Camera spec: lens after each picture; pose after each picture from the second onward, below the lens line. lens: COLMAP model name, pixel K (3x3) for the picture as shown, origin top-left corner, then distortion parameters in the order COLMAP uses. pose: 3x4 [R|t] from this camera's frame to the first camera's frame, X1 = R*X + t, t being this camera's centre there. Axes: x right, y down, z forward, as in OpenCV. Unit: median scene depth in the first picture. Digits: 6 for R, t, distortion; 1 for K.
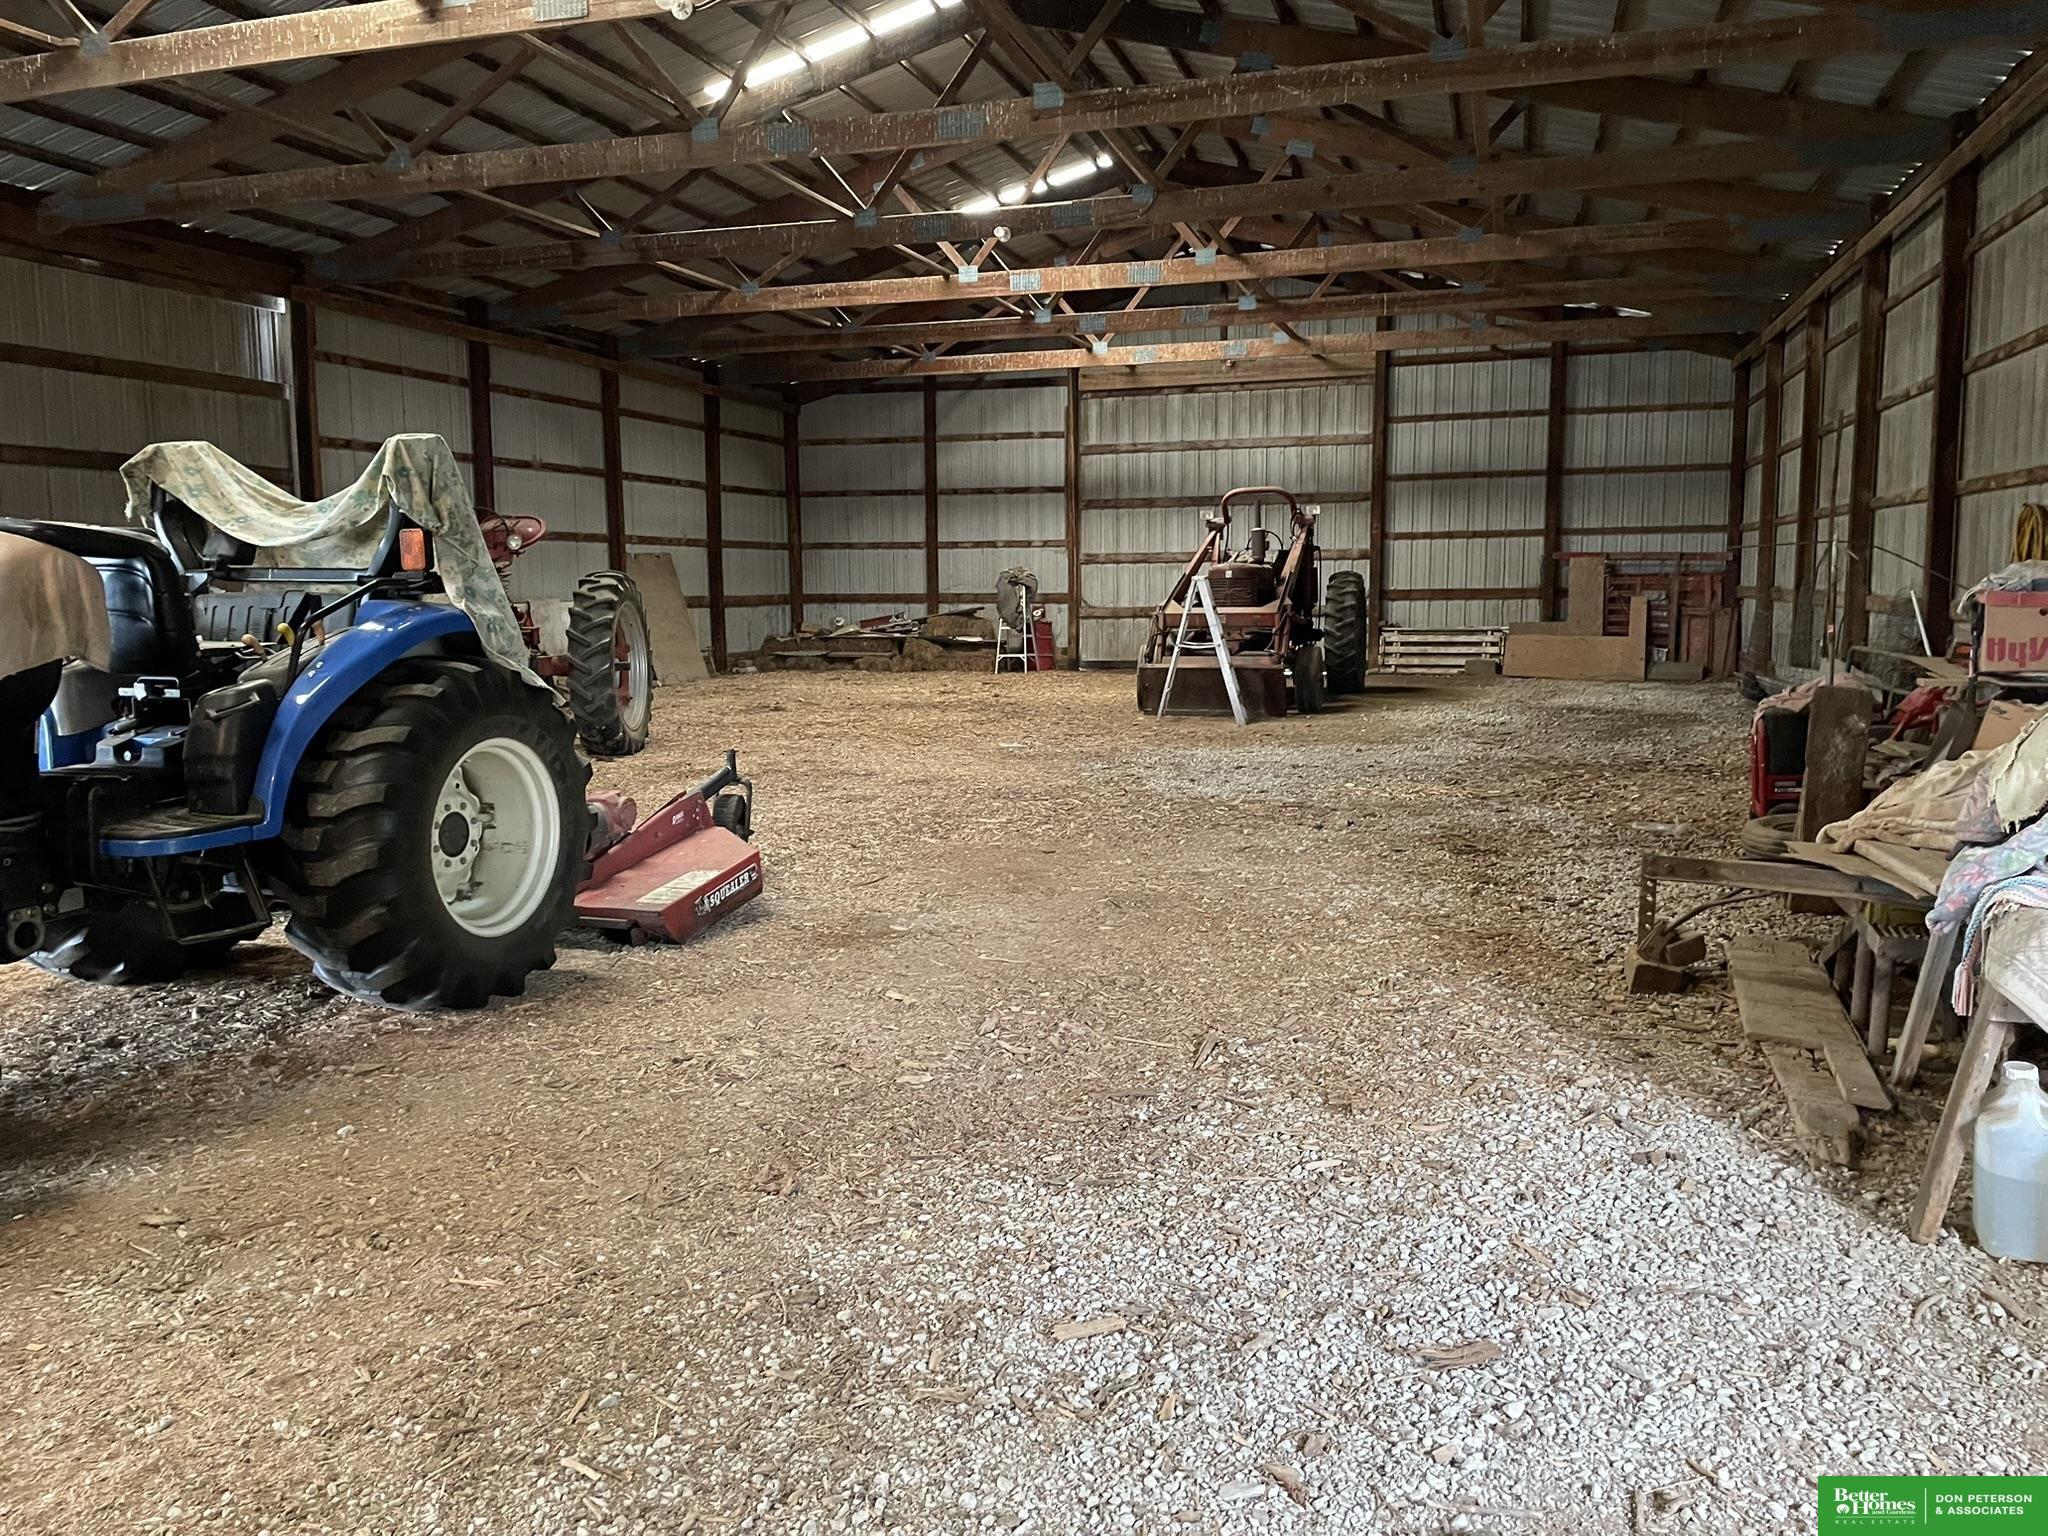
lens RADIAL K [[1532.7, 0, 1018.8], [0, 1532.7, 771.9], [0, 0, 1]] dist [0.088499, -0.110587]
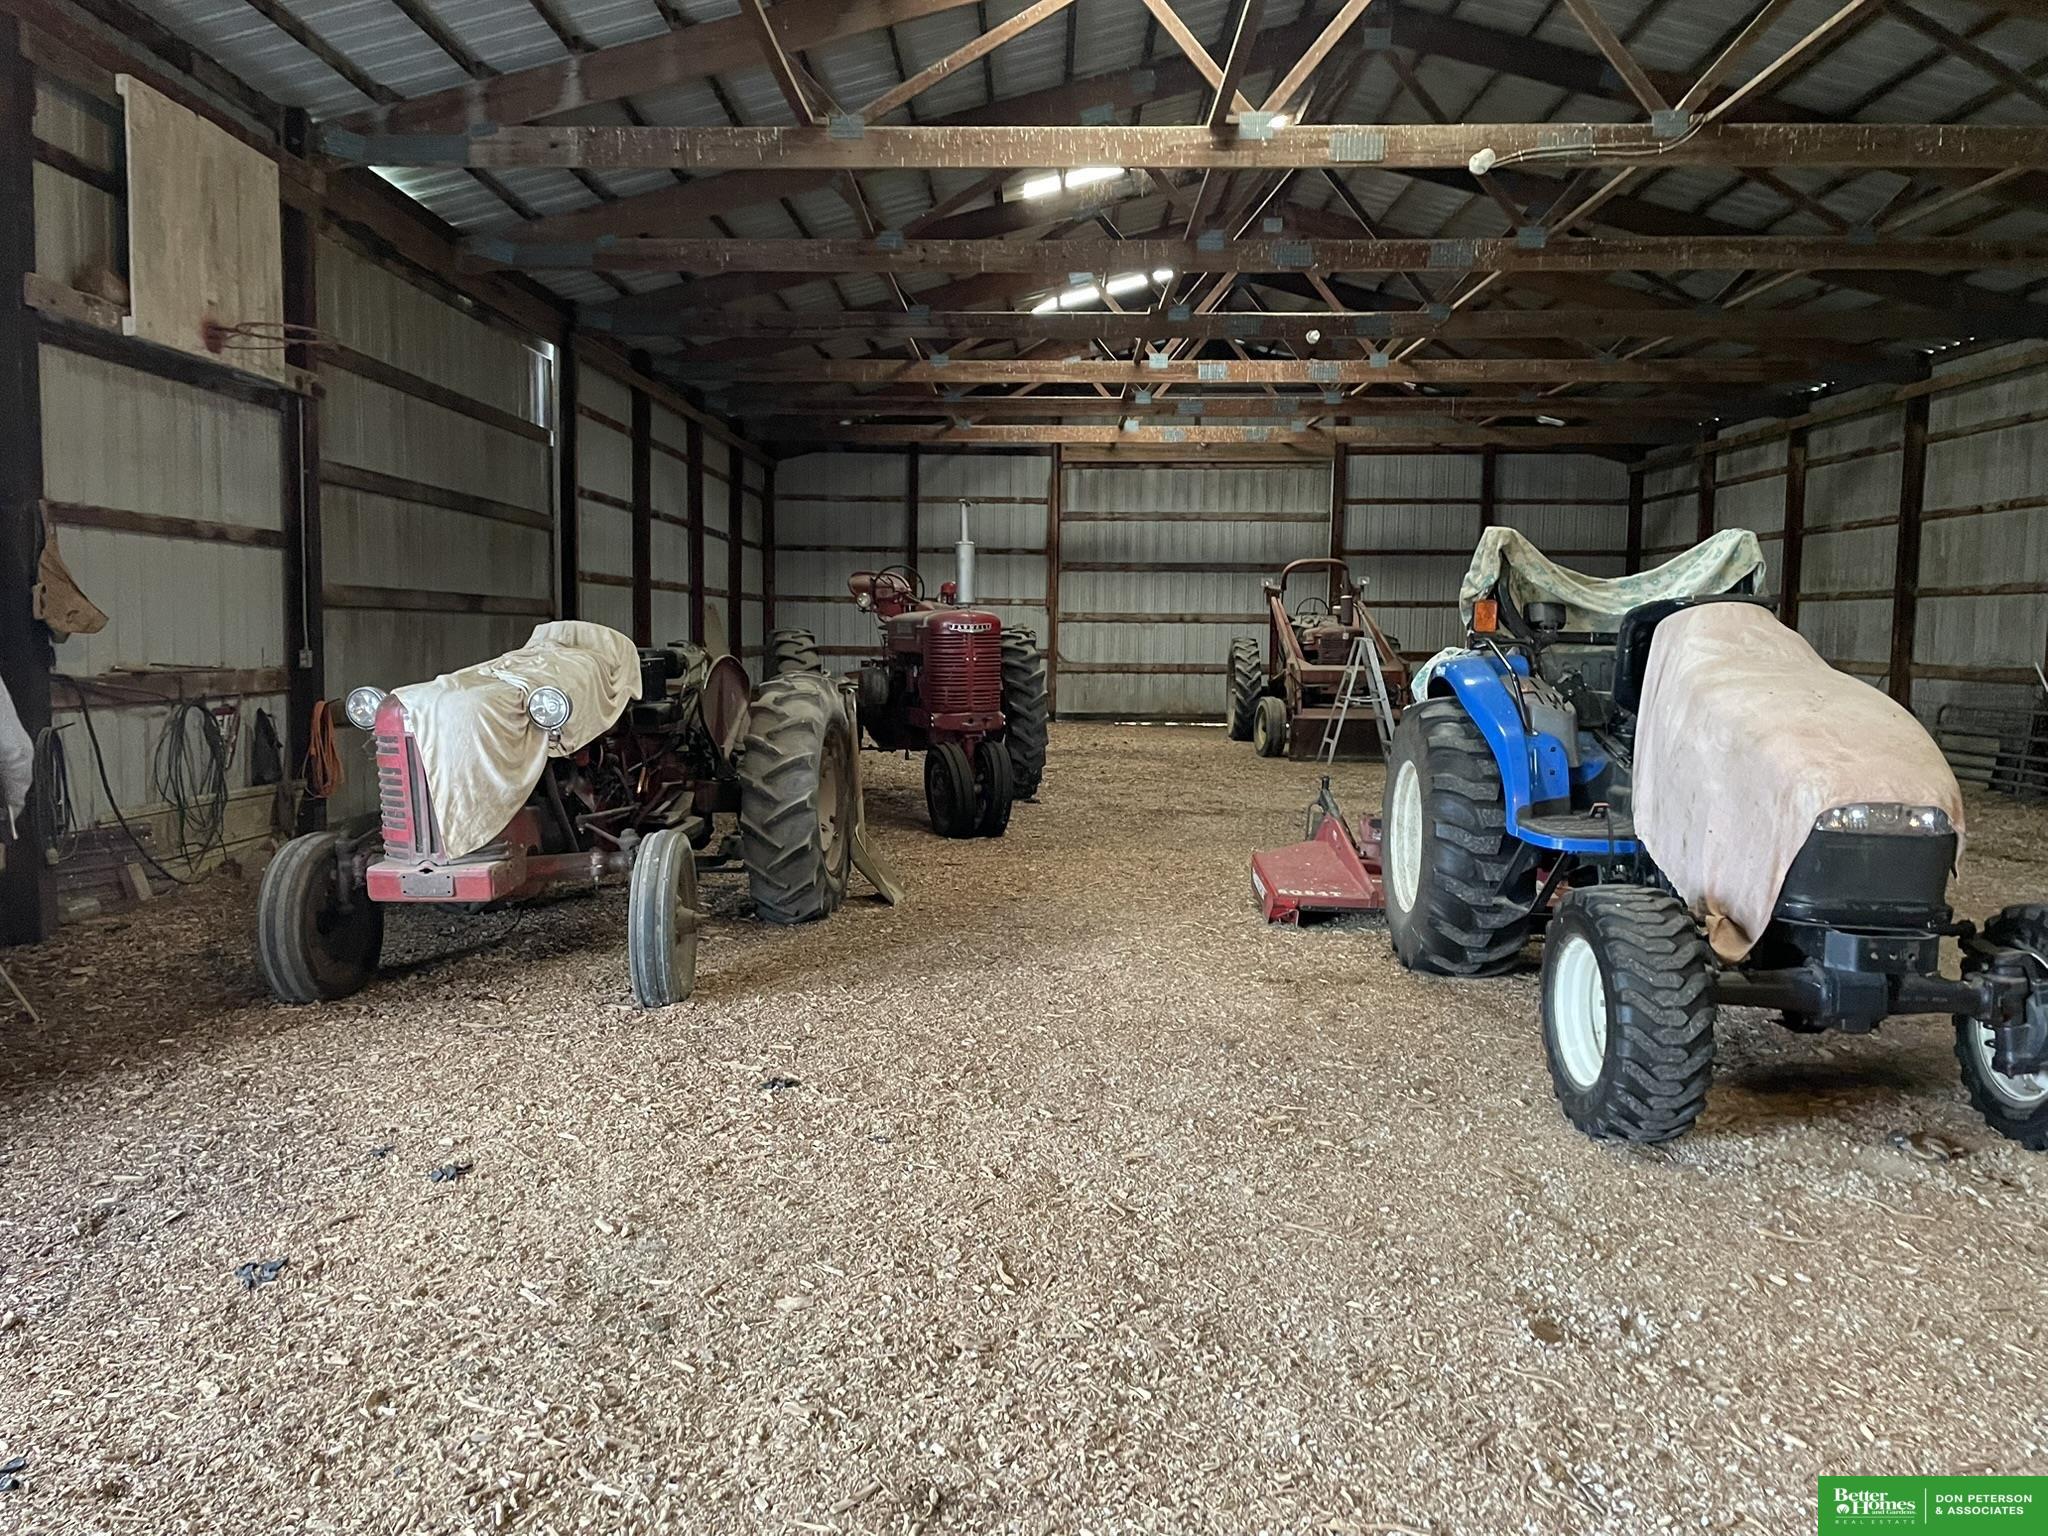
lens RADIAL K [[1532.7, 0, 1018.8], [0, 1532.7, 771.9], [0, 0, 1]] dist [0.088499, -0.110587]
pose [[0.962589, -0.006263, 0.270893, -0.286191], [0.015735, 0.999338, -0.032807, 0.002784], [-0.270508, 0.035842, 0.962050, -0.011538]]
